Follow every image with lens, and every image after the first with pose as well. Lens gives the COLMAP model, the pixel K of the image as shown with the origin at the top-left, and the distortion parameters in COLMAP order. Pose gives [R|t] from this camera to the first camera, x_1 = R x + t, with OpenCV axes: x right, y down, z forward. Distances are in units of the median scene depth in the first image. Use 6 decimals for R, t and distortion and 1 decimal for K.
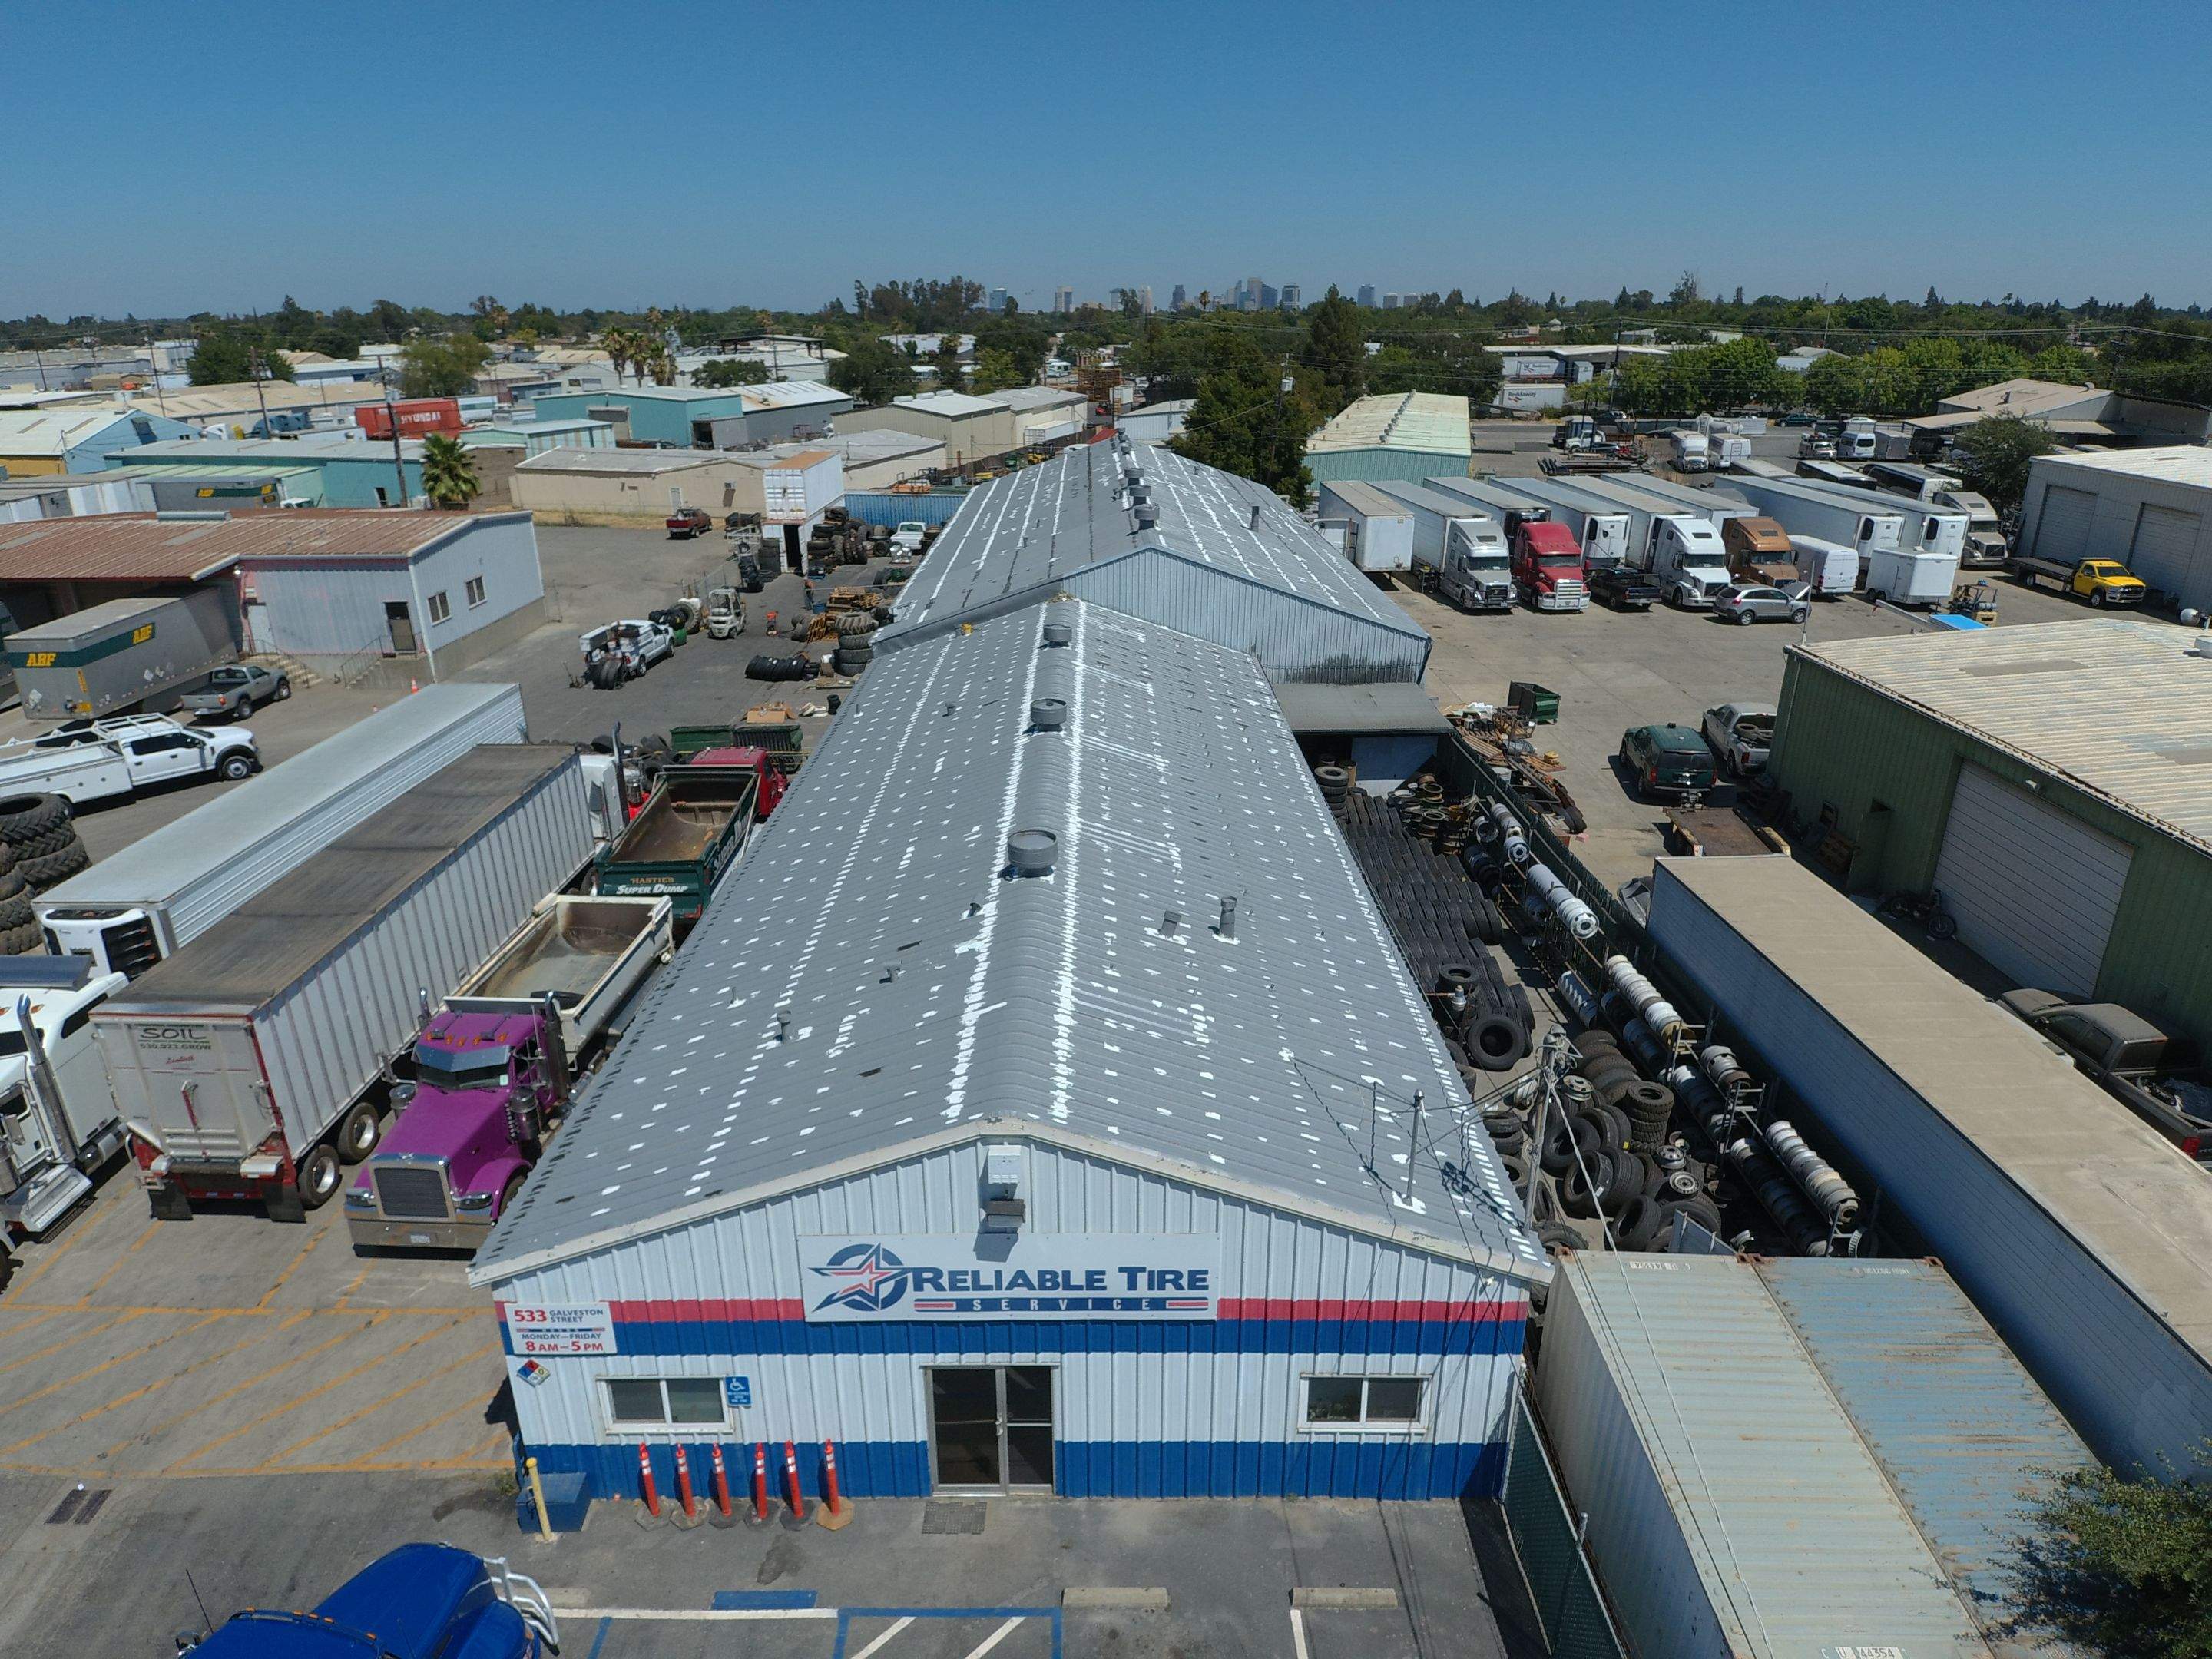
lens RADIAL K [[1345.5, 0, 1086.8], [0, 1345.5, 866.2], [0, 0, 1]] dist [0.067087, -0.094663]
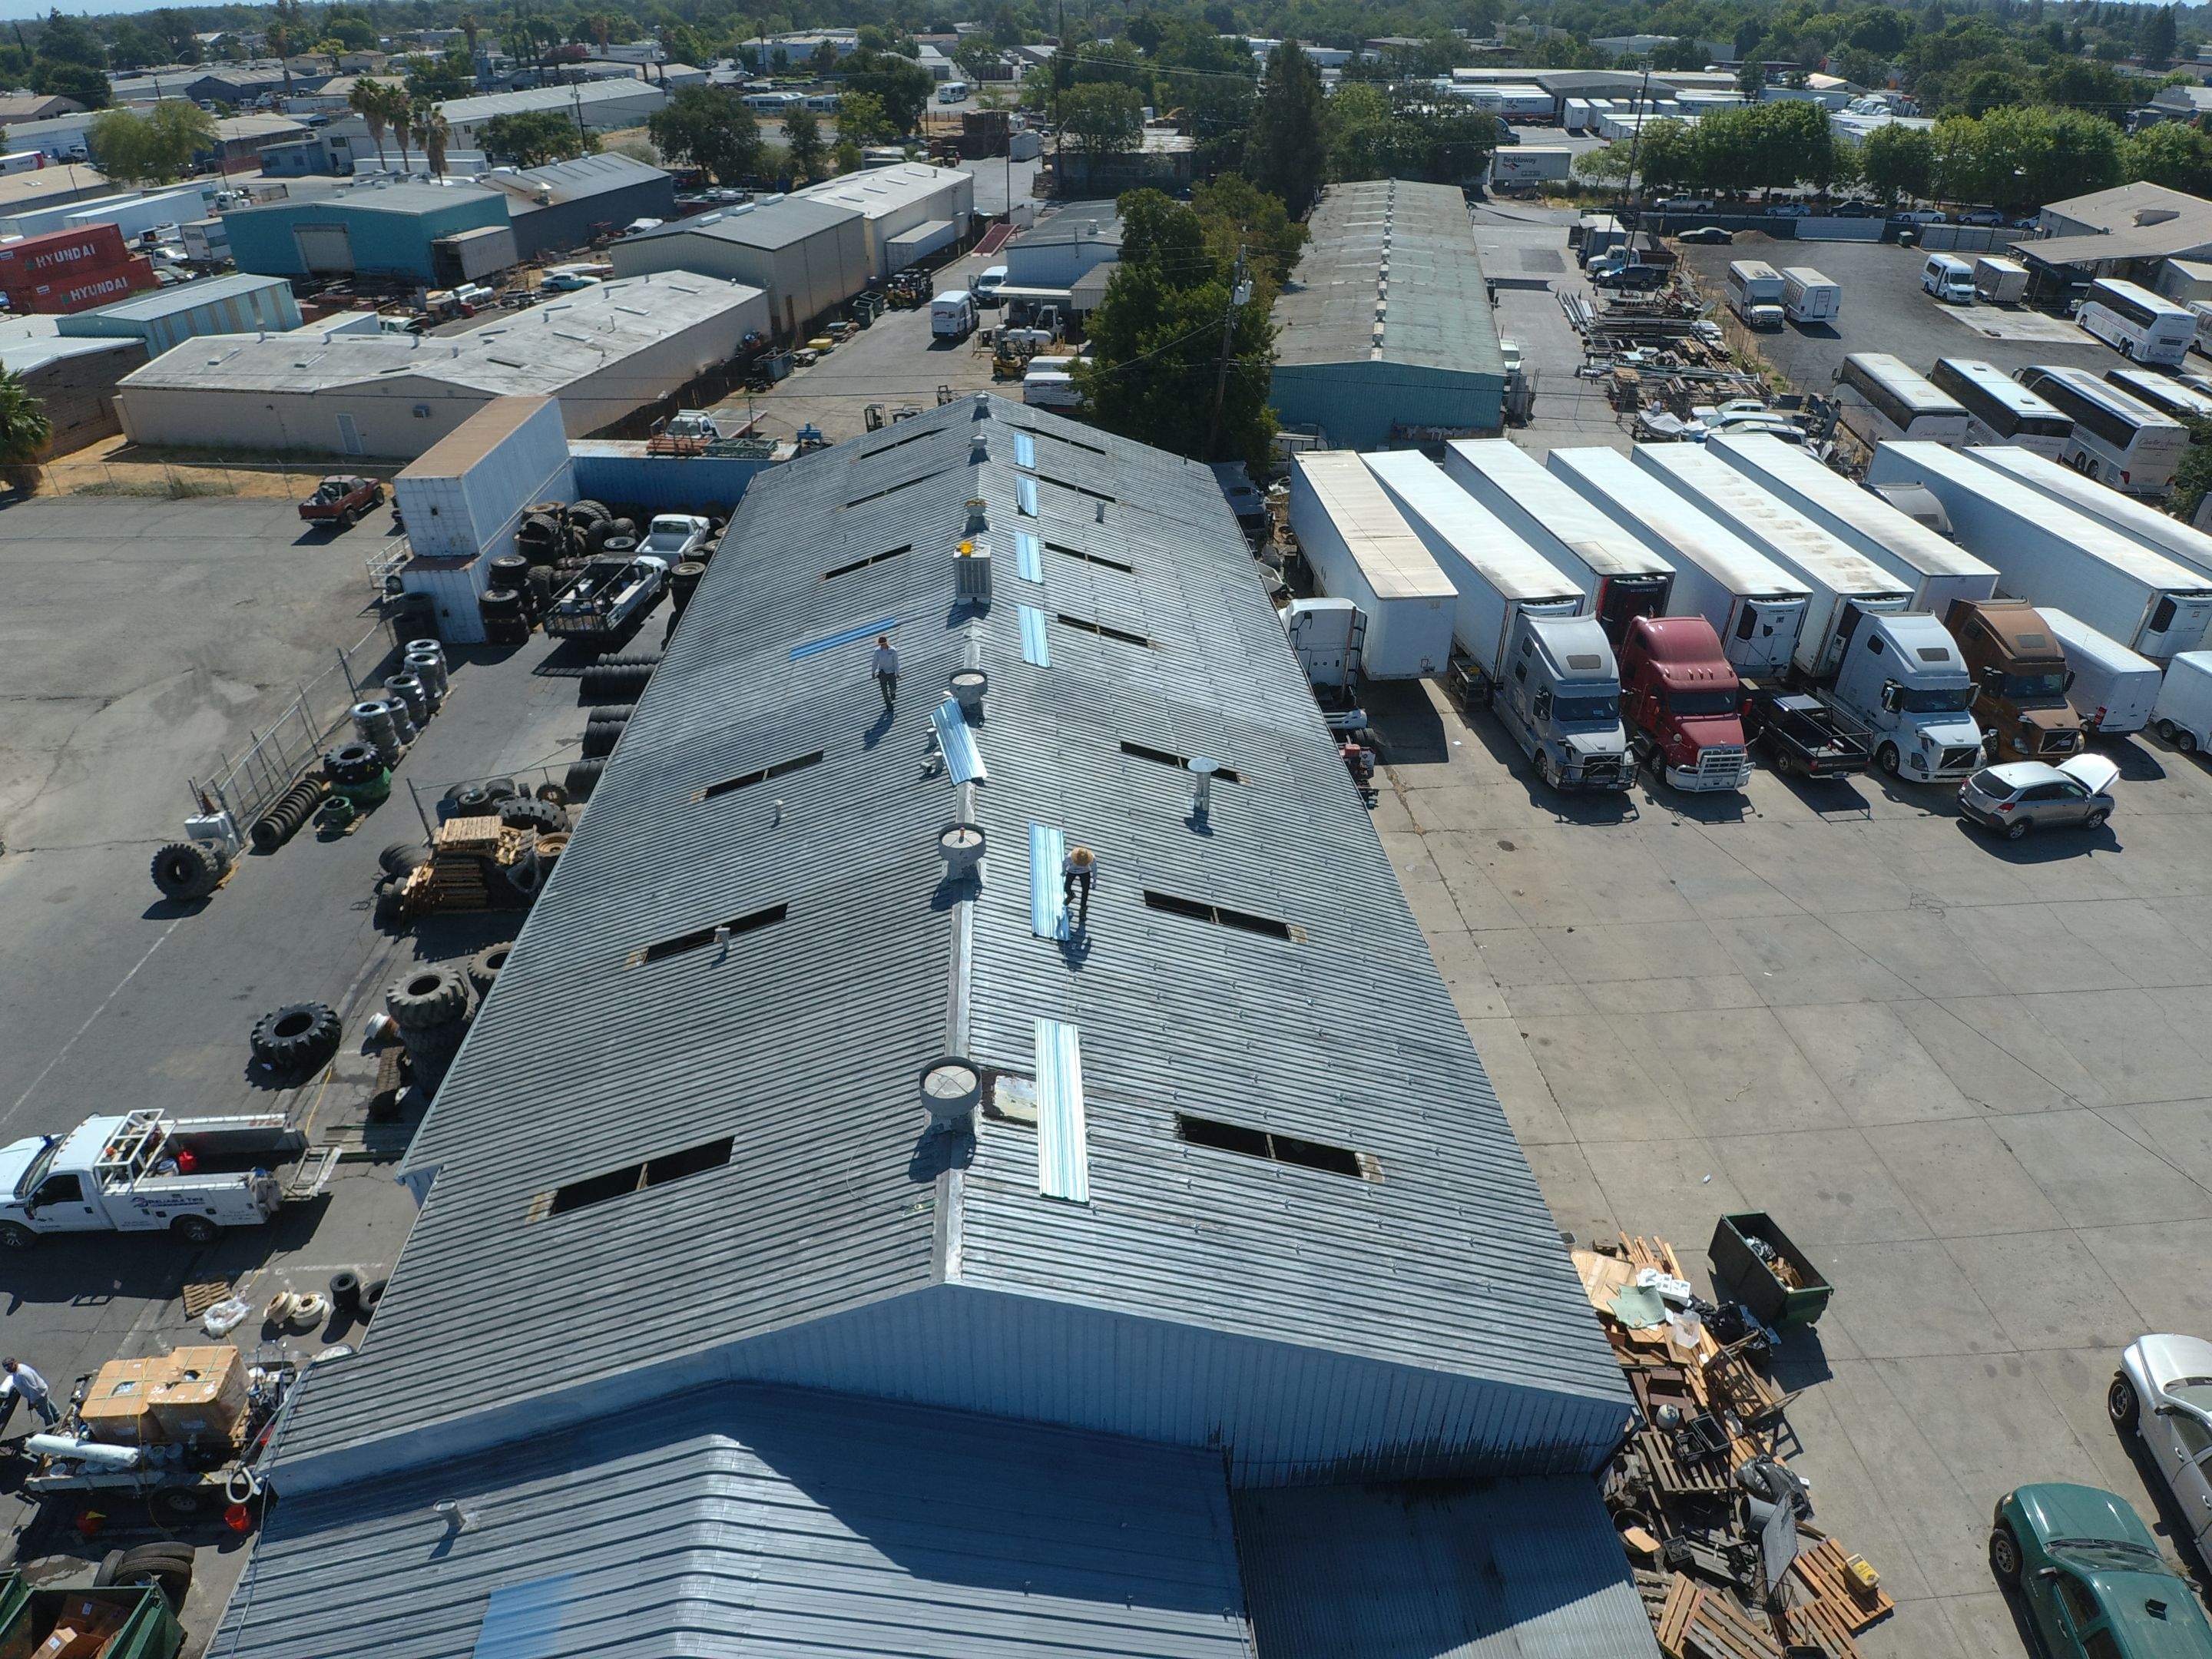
lens RADIAL K [[1345.5, 0, 1090.7], [0, 1345.5, 869.8], [0, 0, 1]] dist [0.067087, -0.094663]
pose [[0.998392, -0.028856, 0.048792, 0.043859], [0.019093, 0.981626, 0.189857, -0.253712], [-0.053374, -0.188620, 0.980599, 0.384867]]
